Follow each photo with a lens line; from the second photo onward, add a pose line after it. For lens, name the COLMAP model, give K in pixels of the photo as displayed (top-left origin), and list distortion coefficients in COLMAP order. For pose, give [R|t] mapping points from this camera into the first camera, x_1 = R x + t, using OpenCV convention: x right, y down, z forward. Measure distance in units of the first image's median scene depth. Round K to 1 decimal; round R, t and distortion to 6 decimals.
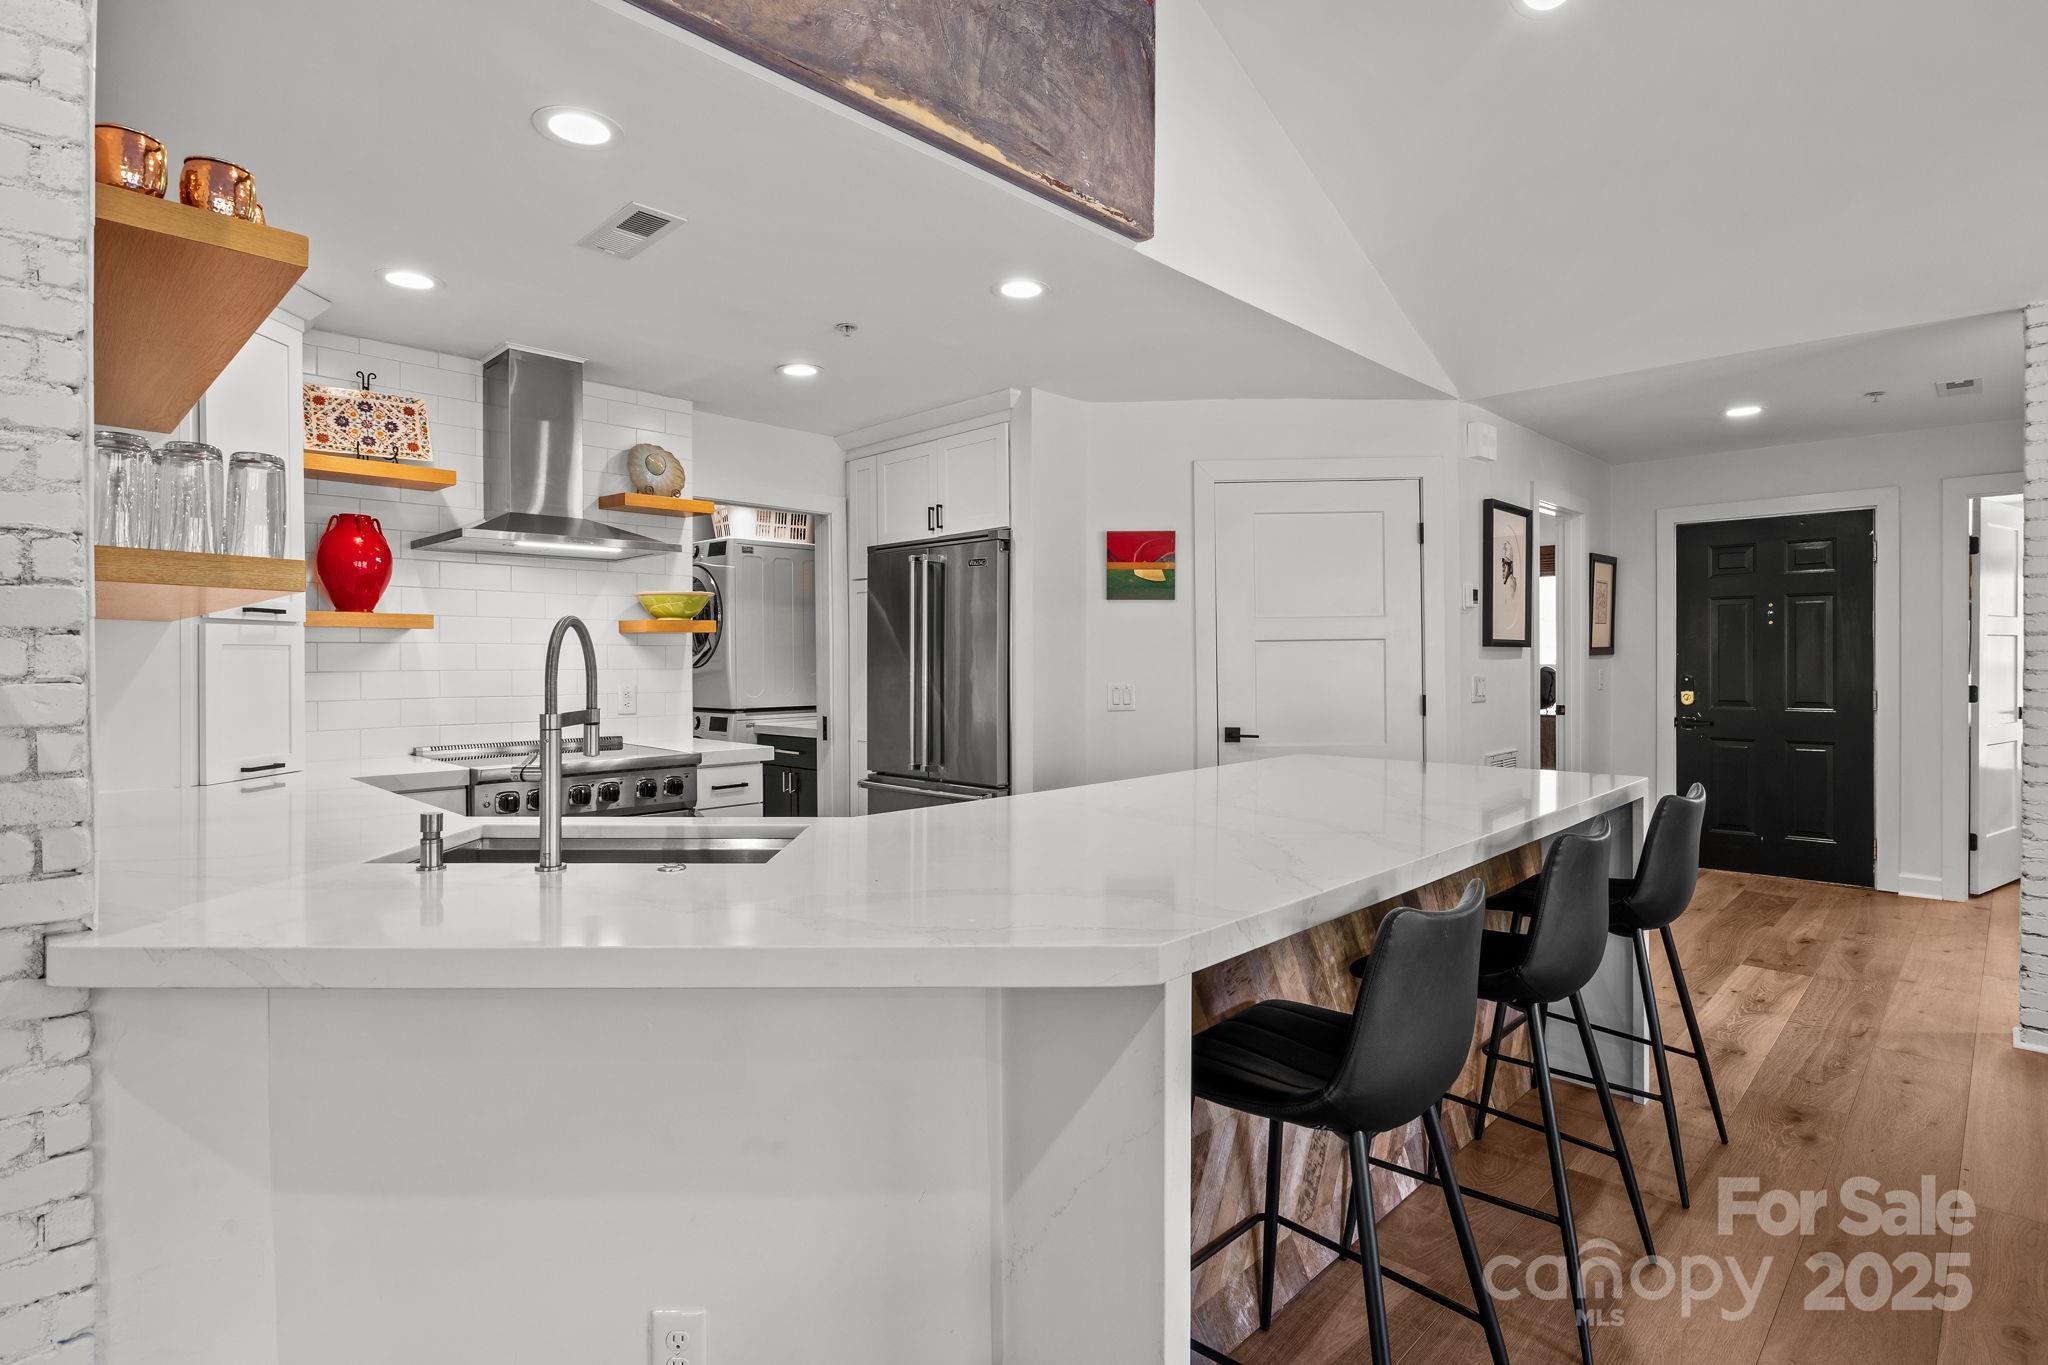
lens RADIAL K [[1025.4, 0, 1023.1], [0, 1025.4, 671.4], [0, 0, 1]] dist [-0.011801, -0.001767]
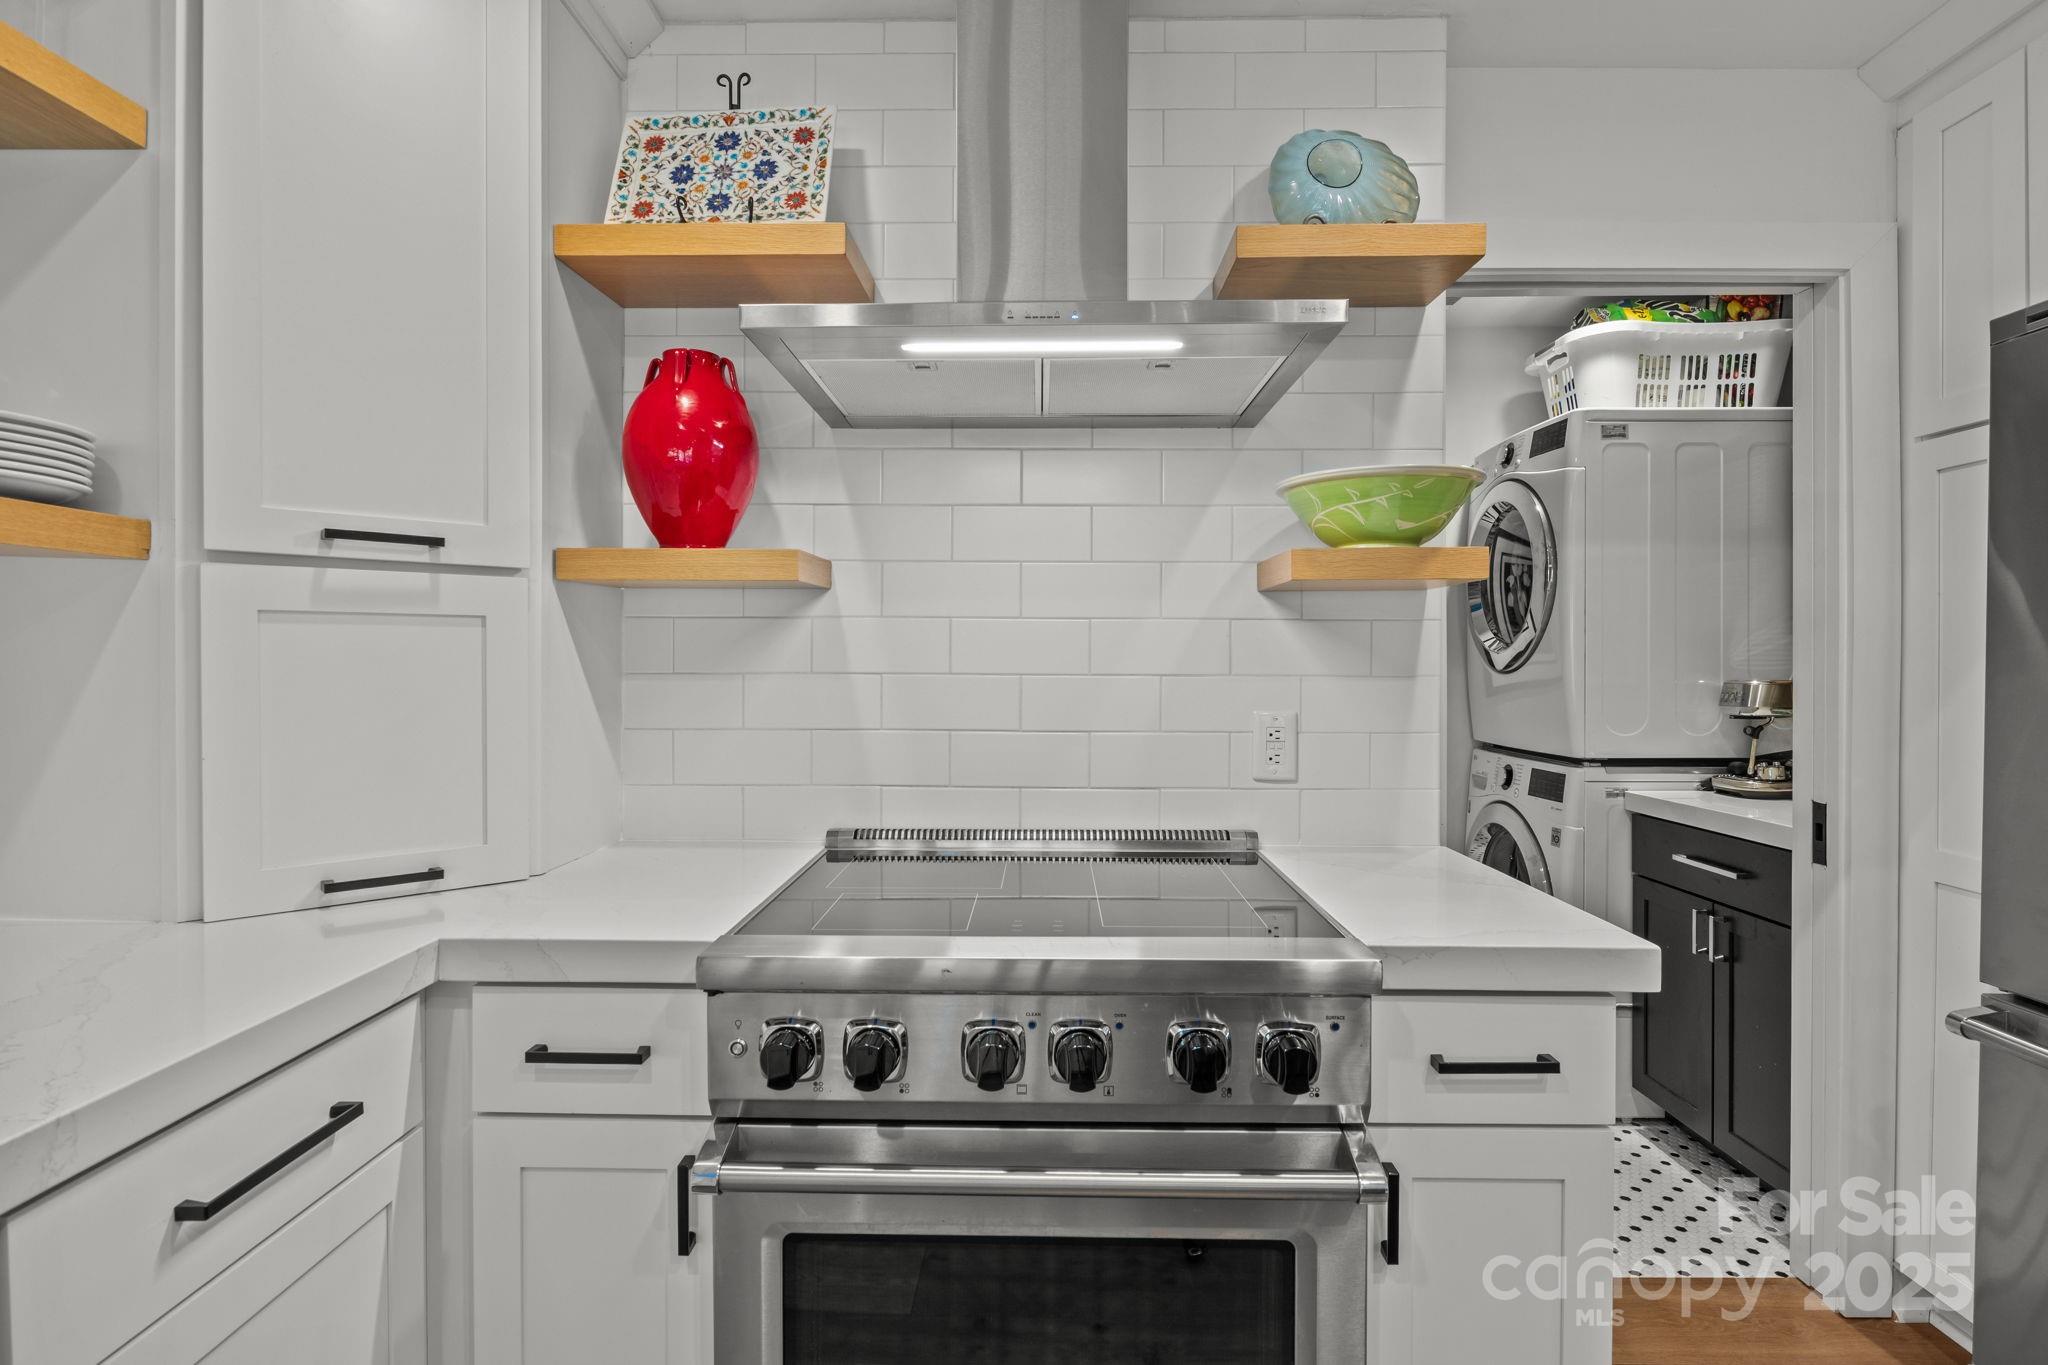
lens RADIAL K [[1025.4, 0, 1030.3], [0, 1025.4, 668.0], [0, 0, 1]] dist [-0.011801, -0.001767]
pose [[0.692669, 0.009184, -0.721197, -0.134441], [-0.013244, 0.999912, 0.000014, -0.003332], [0.721134, 0.009542, 0.692730, 0.565101]]
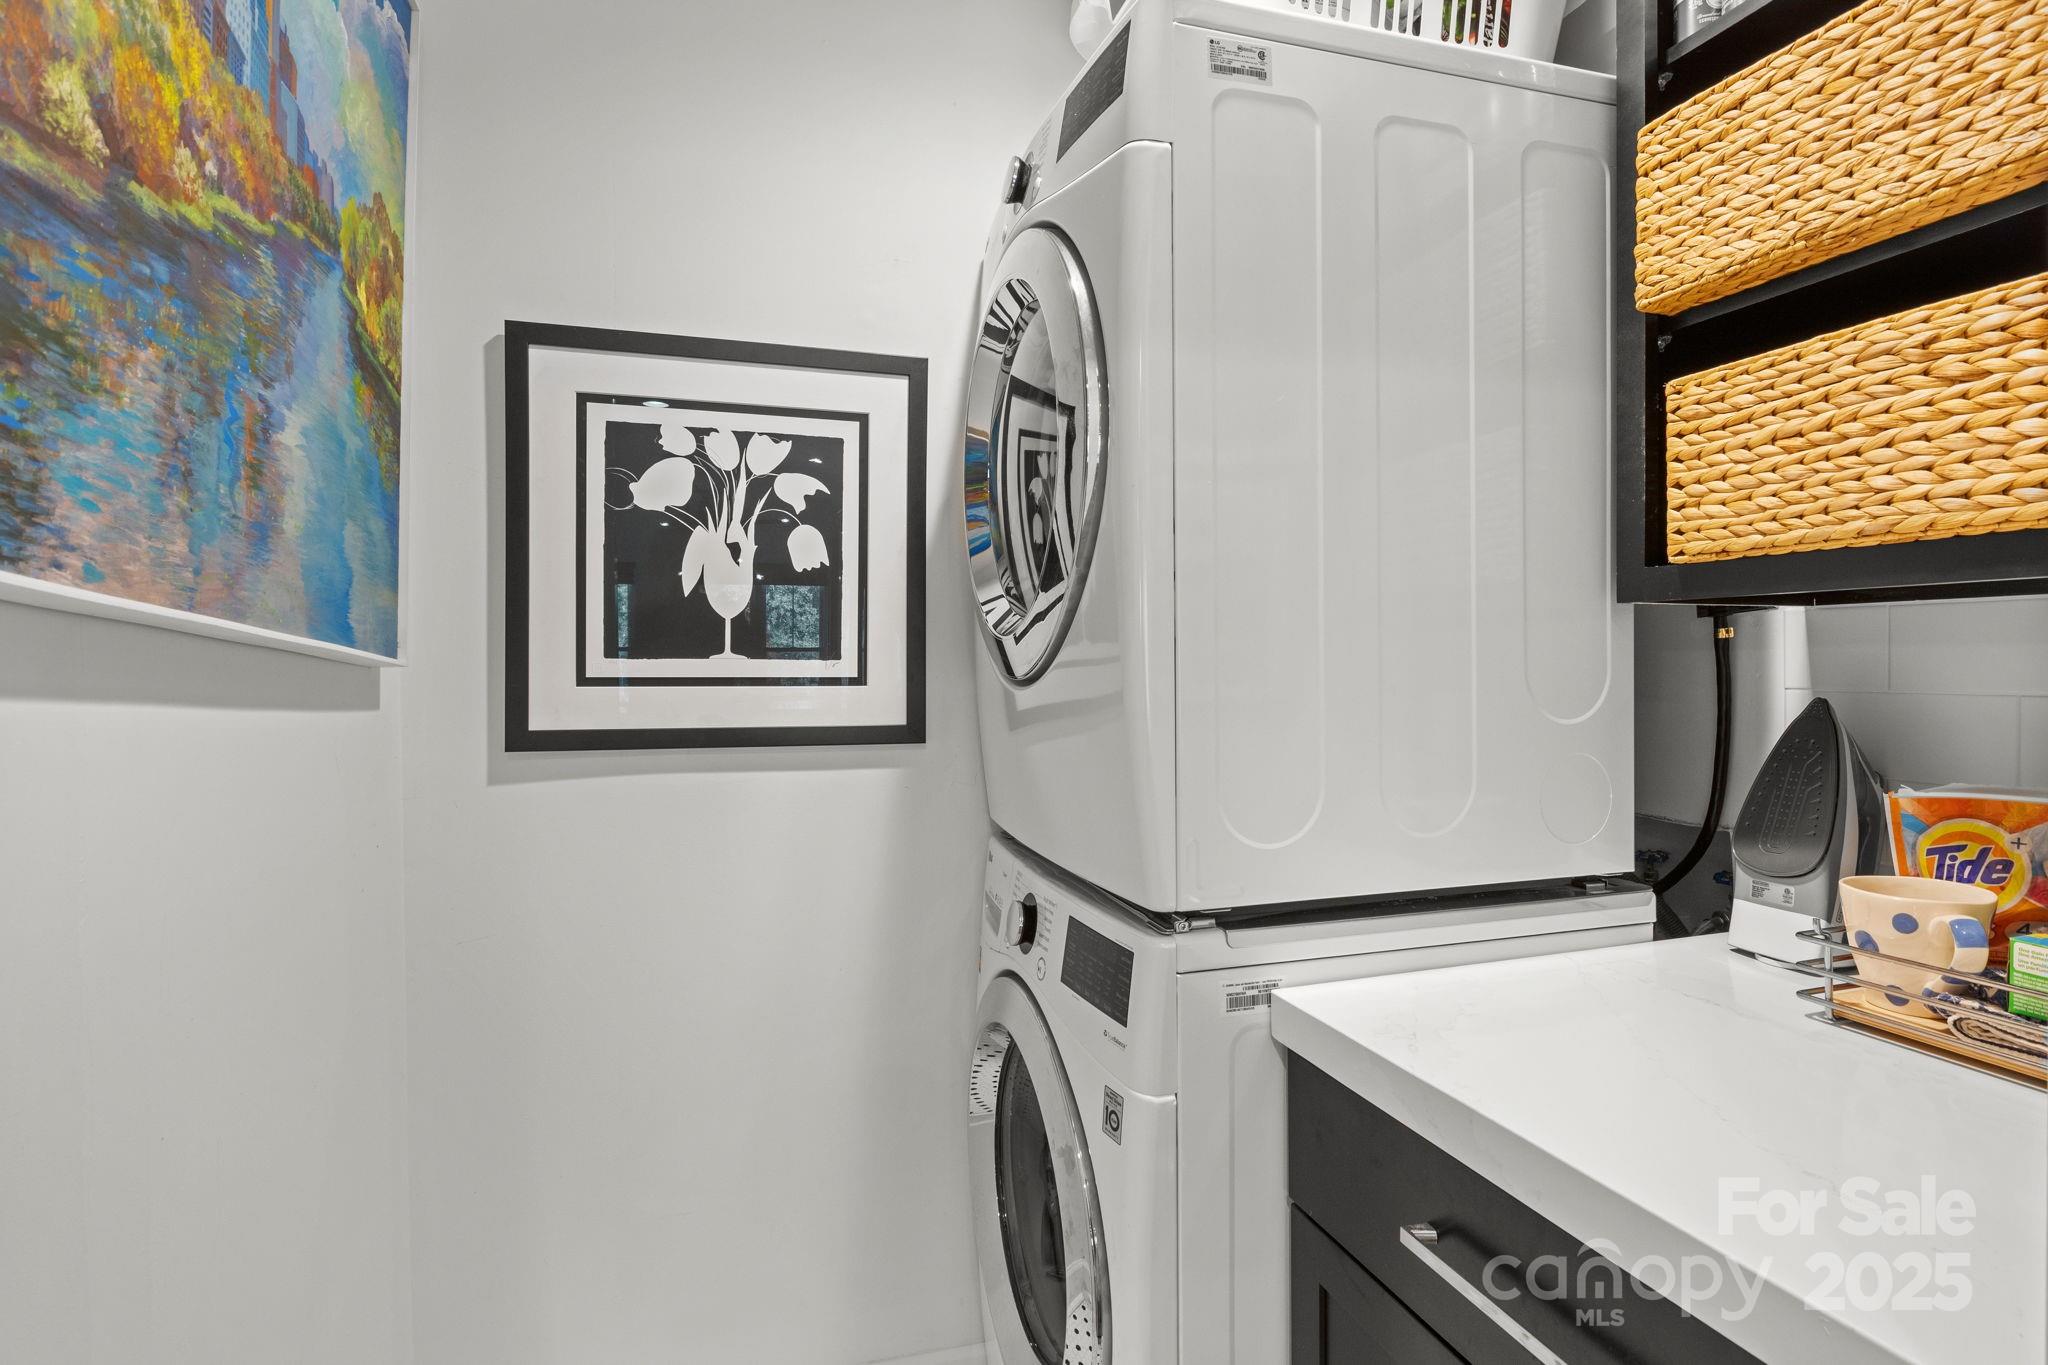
lens RADIAL K [[1025.4, 0, 1012.3], [0, 1025.4, 681.8], [0, 0, 1]] dist [-0.011801, -0.001767]
pose [[0.881748, 0.002861, -0.471712, -0.261415], [-0.005809, 0.999972, -0.004794, -0.004876], [0.471685, 0.006968, 0.881739, 0.982387]]
